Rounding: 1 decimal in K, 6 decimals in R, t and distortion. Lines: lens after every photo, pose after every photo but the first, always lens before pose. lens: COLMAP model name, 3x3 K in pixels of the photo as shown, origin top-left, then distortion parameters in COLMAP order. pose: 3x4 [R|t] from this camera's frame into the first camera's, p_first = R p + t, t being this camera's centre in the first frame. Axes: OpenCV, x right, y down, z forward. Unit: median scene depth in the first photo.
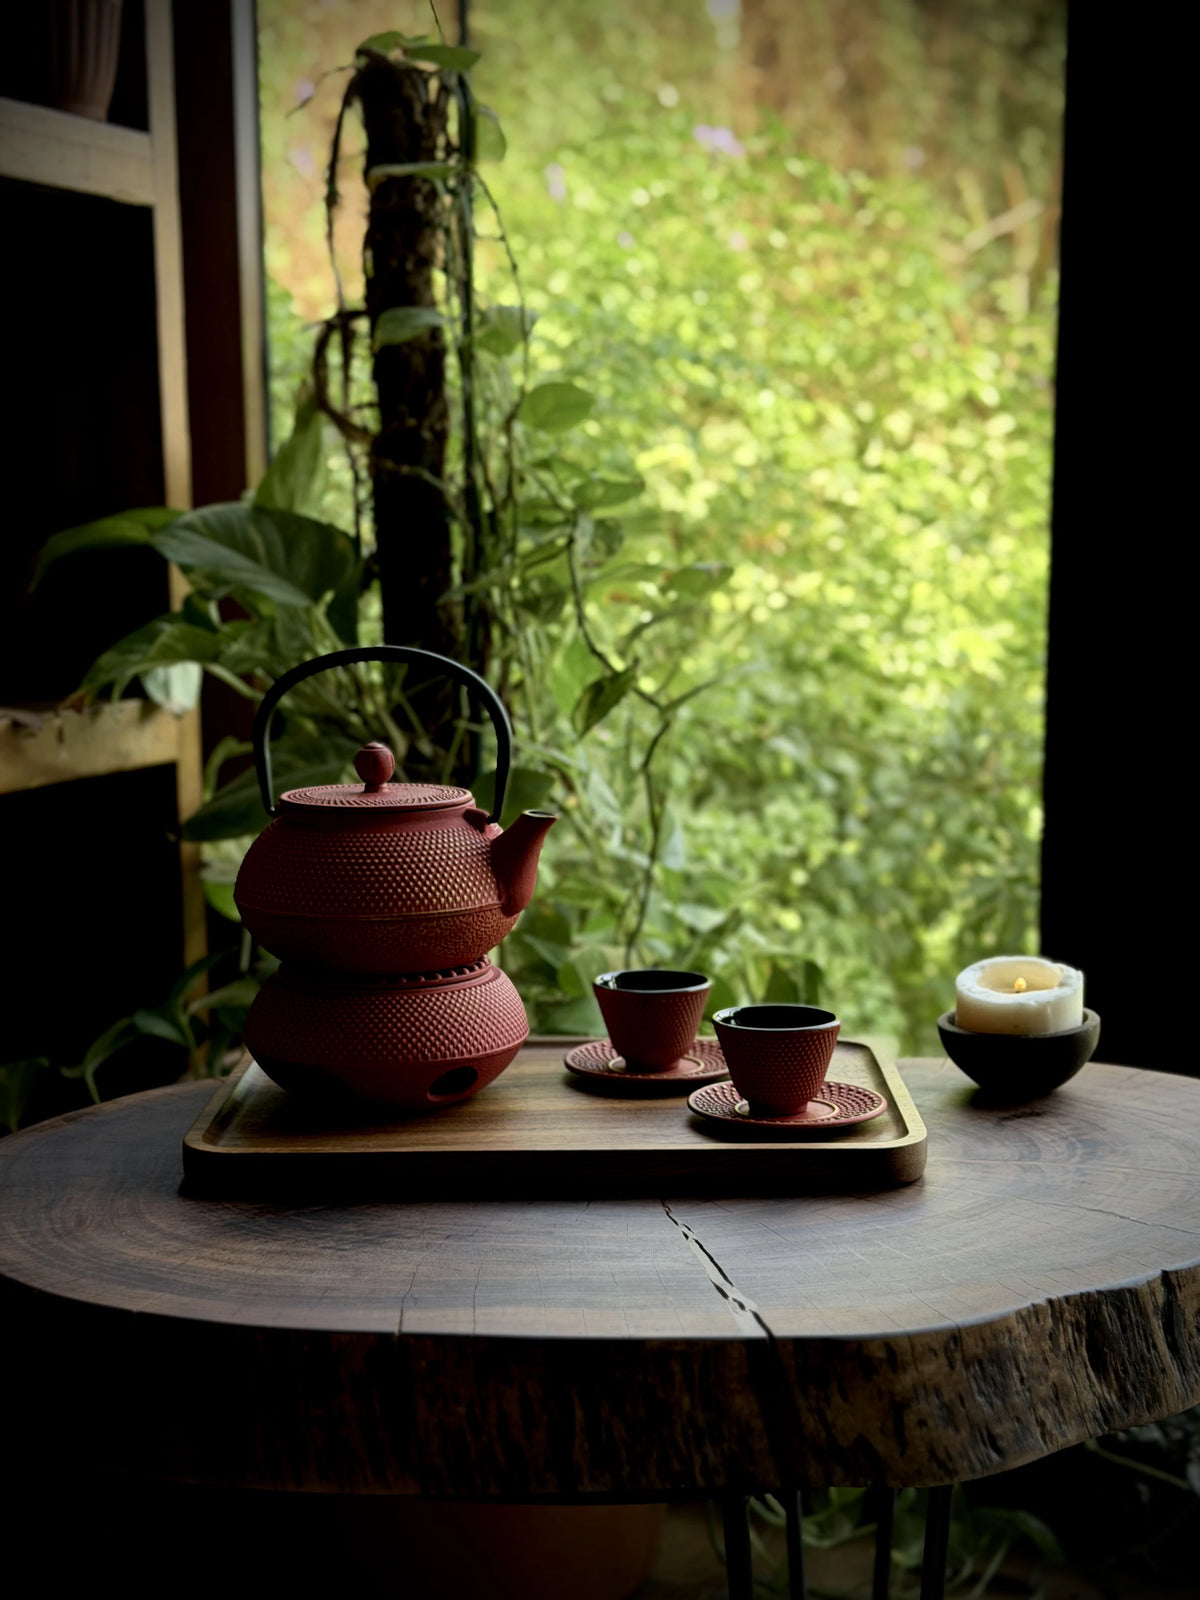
lens RADIAL K [[2411.2, 0, 621.8], [0, 2411.2, 859.2], [0, 0, 1]] dist [0.124196, -0.111601]
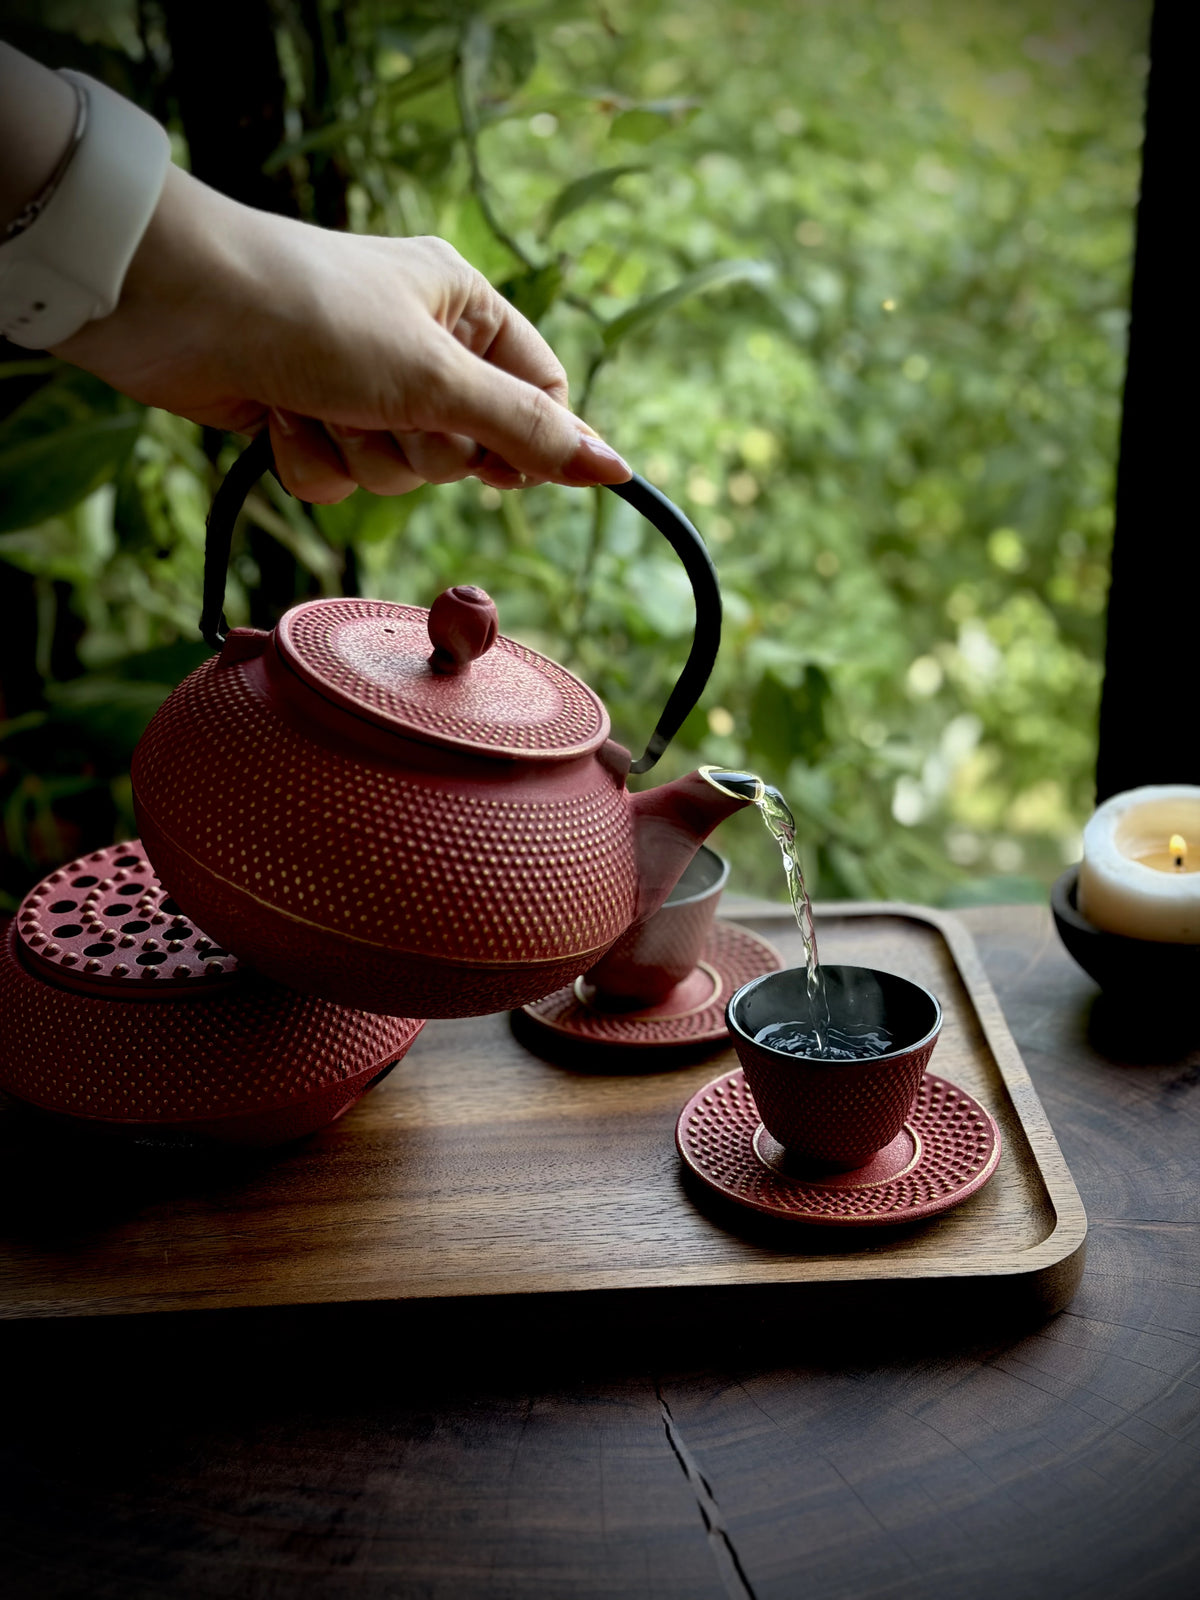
lens RADIAL K [[2257.9, 0, 600.0], [0, 2257.9, 800.0], [0, 0, 1]] dist [0.165400, -0.331693]
pose [[0.999173, -0.033789, 0.022640, -0.004132], [0.026885, 0.966373, 0.255736, -0.124426], [-0.030520, -0.254915, 0.966482, 0.437827]]
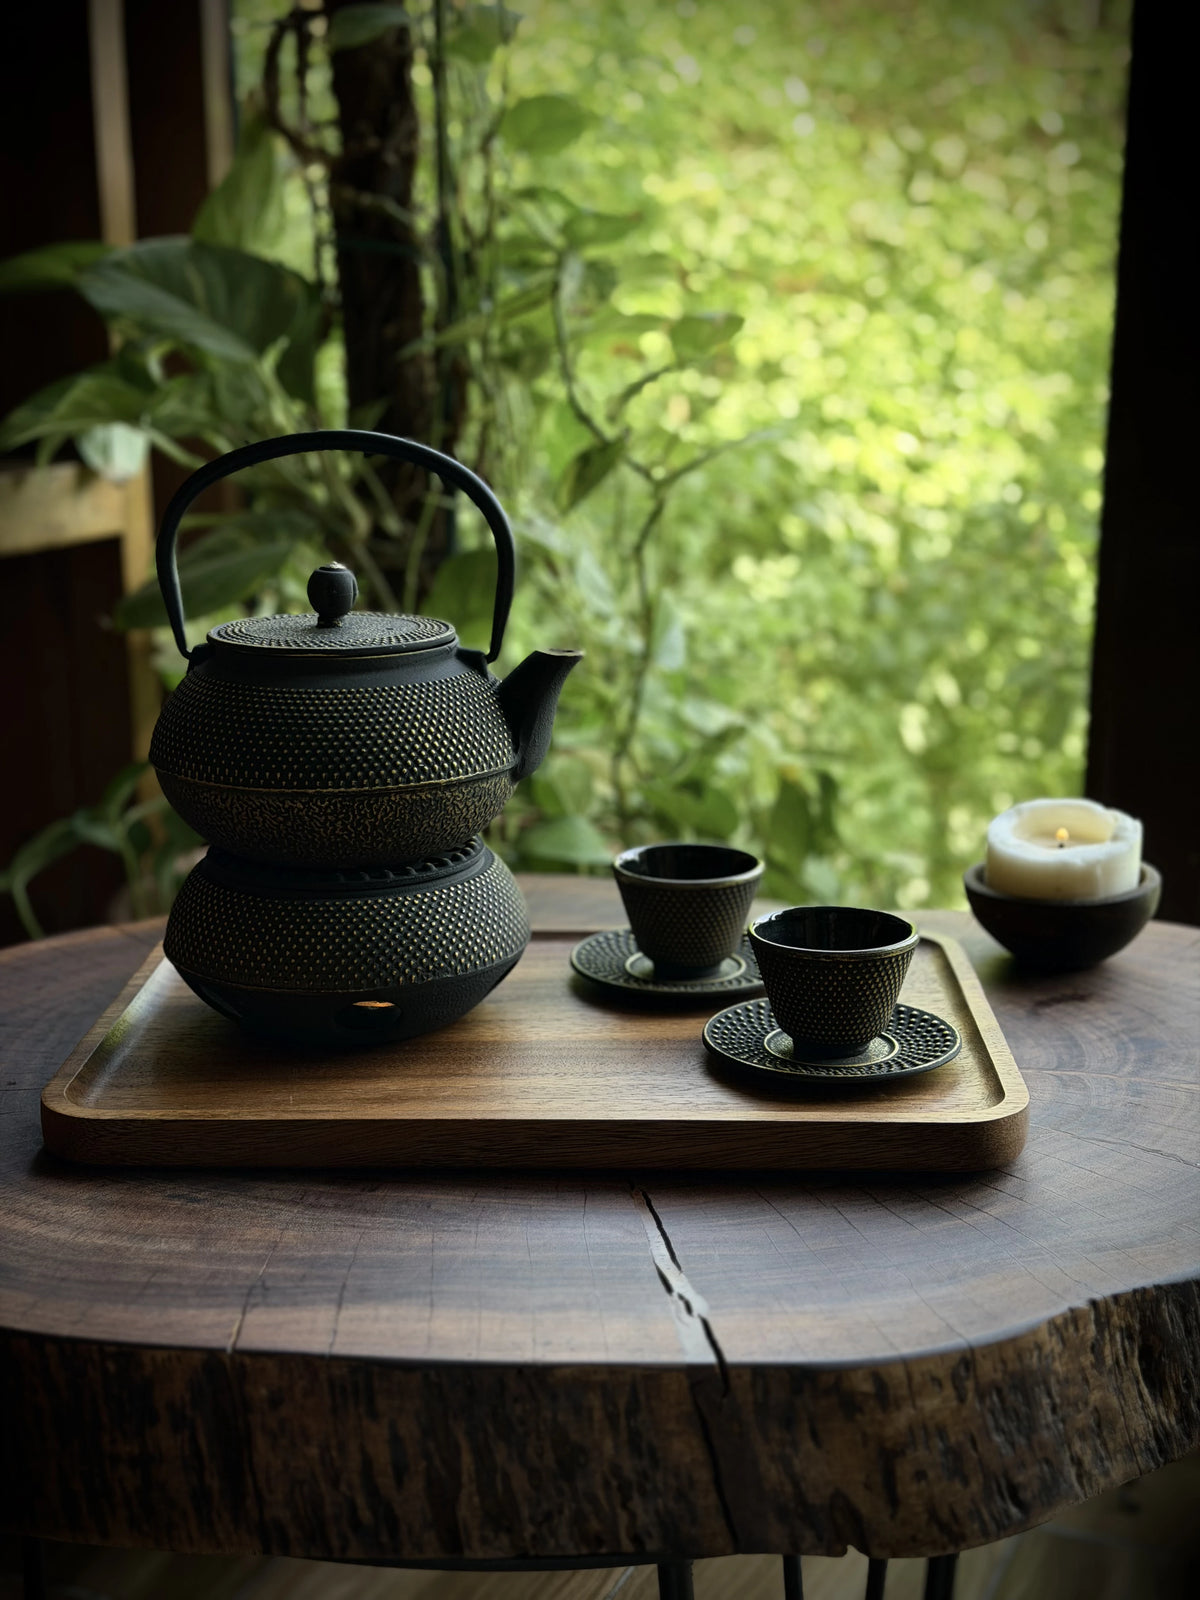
lens RADIAL K [[2257.9, 0, 600.0], [0, 2257.9, 800.0], [0, 0, 1]] dist [0.165400, -0.331693]
pose [[0.999225, 0.013783, -0.036866, 0.035264], [-0.010241, 0.995462, 0.094608, -0.033688], [0.038002, -0.094157, 0.994832, 0.227734]]
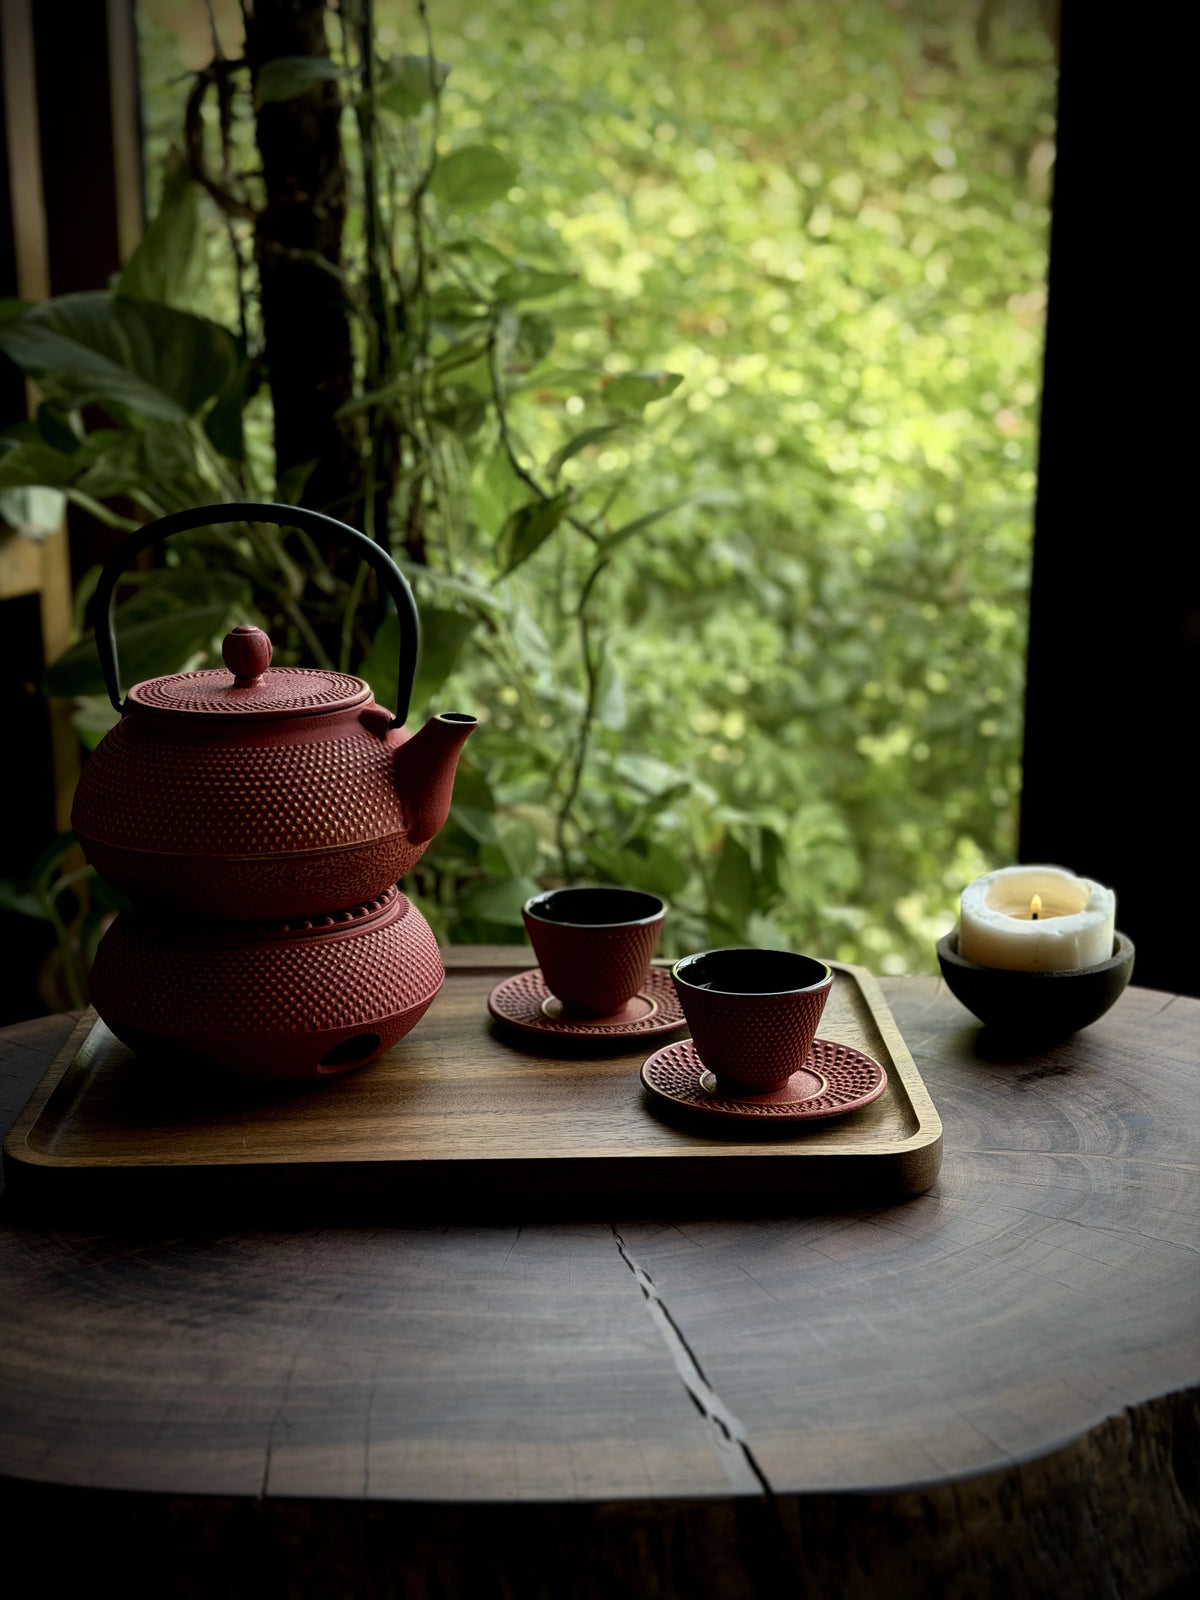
lens RADIAL K [[2257.9, 0, 600.0], [0, 2257.9, 800.0], [0, 0, 1]] dist [0.165400, -0.331693]
pose [[0.999670, -0.003390, 0.025446, -0.005071], [0.001044, 0.995790, 0.091660, -0.057550], [-0.025650, -0.091603, 0.995465, 0.242773]]
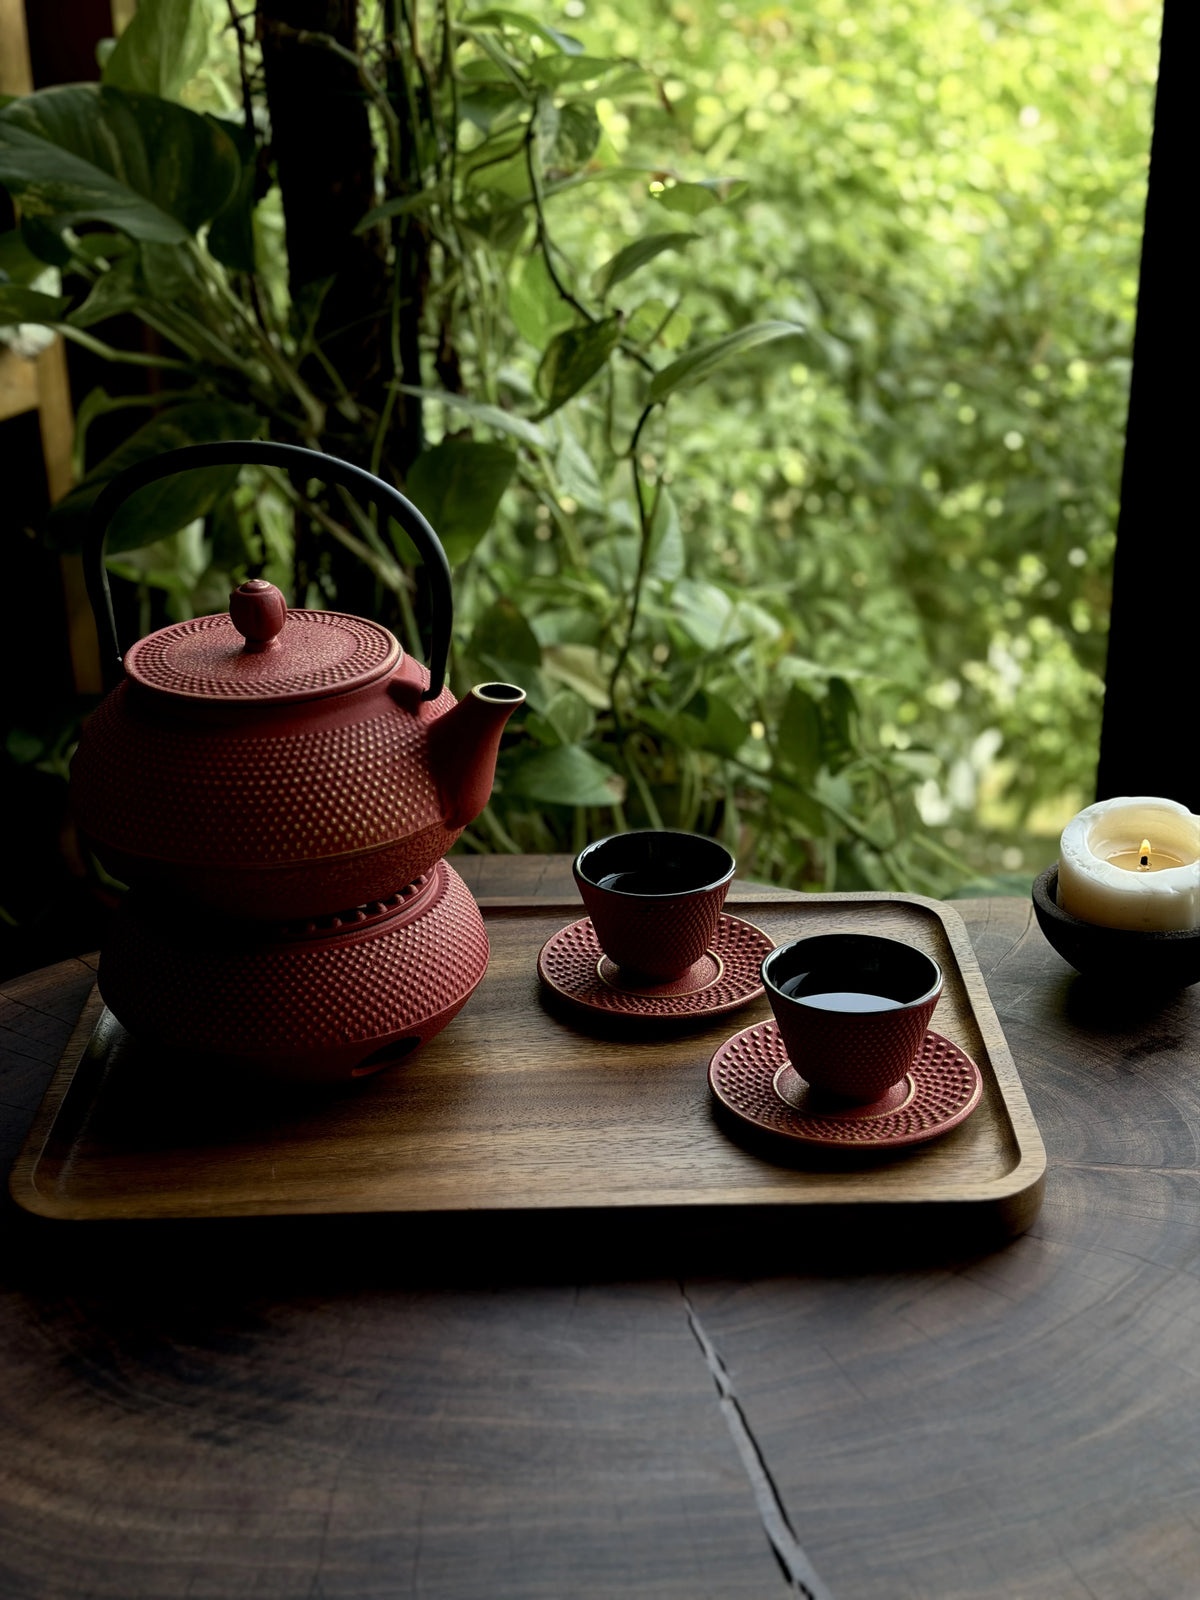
lens RADIAL K [[2257.9, 0, 600.0], [0, 2257.9, 800.0], [0, 0, 1]] dist [0.165400, -0.331693]
pose [[0.999879, -0.014878, 0.004447, -0.006956], [0.013249, 0.966738, 0.255426, -0.148934], [-0.008099, -0.255336, 0.966818, 0.342215]]
